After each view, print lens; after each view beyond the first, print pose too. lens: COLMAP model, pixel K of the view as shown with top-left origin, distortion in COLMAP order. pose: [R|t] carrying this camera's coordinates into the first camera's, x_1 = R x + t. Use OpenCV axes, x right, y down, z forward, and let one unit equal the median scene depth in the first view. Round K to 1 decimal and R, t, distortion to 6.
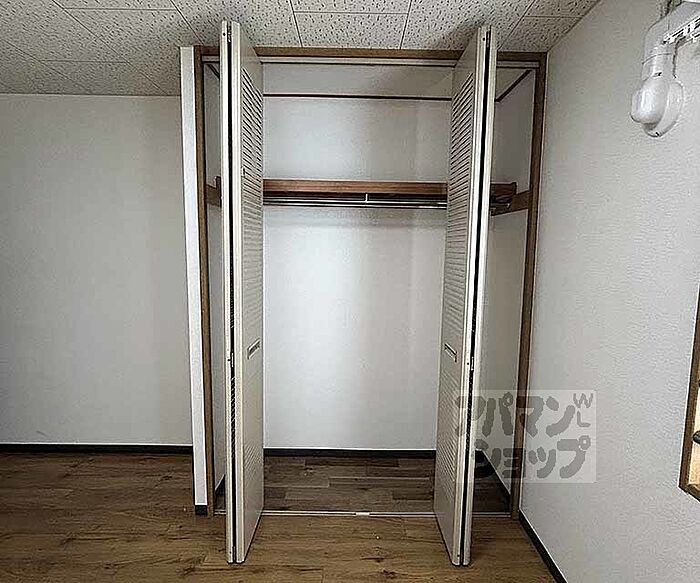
lens RADIAL K [[386.1, 0, 350.0], [0, 386.1, 291.5], [0, 0, 1]] dist [0.000373, -0.000265]
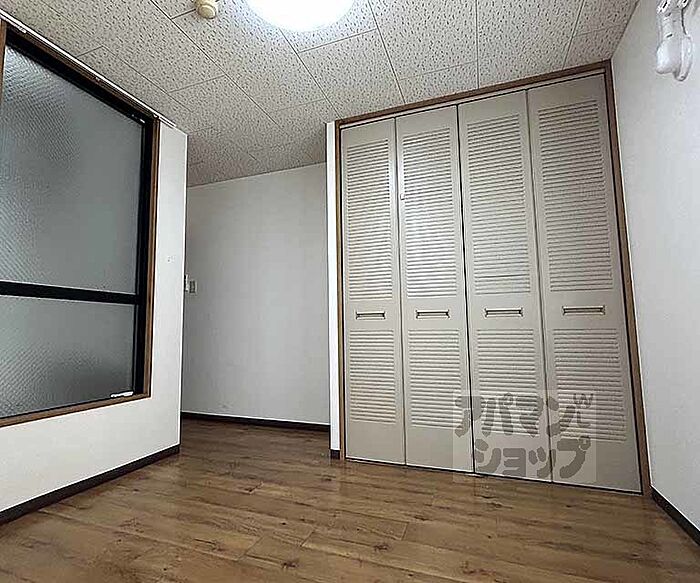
lens RADIAL K [[386.1, 0, 350.0], [0, 386.1, 291.5], [0, 0, 1]] dist [0.000373, -0.000265]
pose [[0.942870, -0.062343, -0.327277, 0.097920], [-0.002717, 0.980865, -0.194671, 0.319333], [0.333151, 0.184439, 0.924658, -0.237529]]
